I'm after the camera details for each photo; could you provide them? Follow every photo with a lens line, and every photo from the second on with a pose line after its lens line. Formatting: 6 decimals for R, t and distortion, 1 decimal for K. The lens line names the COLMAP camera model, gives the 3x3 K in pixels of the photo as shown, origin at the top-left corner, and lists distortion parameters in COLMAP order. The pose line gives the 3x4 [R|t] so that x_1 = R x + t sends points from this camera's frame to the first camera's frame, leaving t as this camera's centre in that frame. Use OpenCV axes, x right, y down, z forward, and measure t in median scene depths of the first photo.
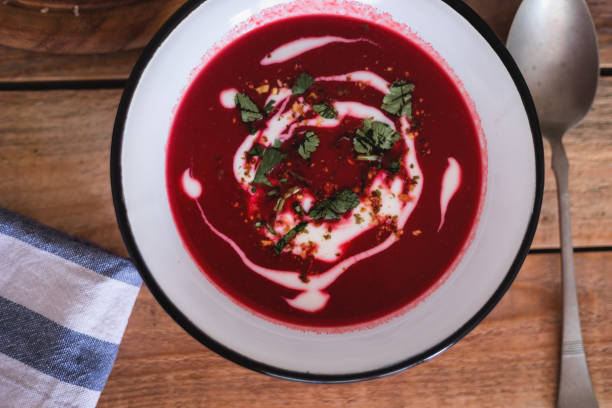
lens RADIAL K [[984.4, 0, 306.0], [0, 984.4, 204.0], [0, 0, 1]] dist [-0.002074, -0.085373]
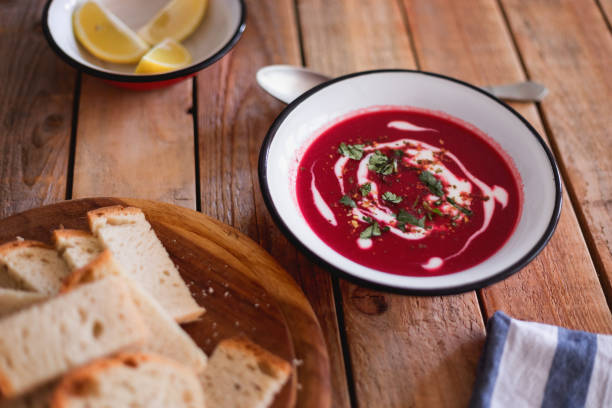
lens RADIAL K [[984.4, 0, 306.0], [0, 984.4, 204.0], [0, 0, 1]] dist [-0.002074, -0.085373]
pose [[-0.065624, -0.779782, 0.622602, -0.862952], [0.987880, 0.037186, 0.150699, -0.389416], [-0.140664, 0.624946, 0.767891, -0.046509]]
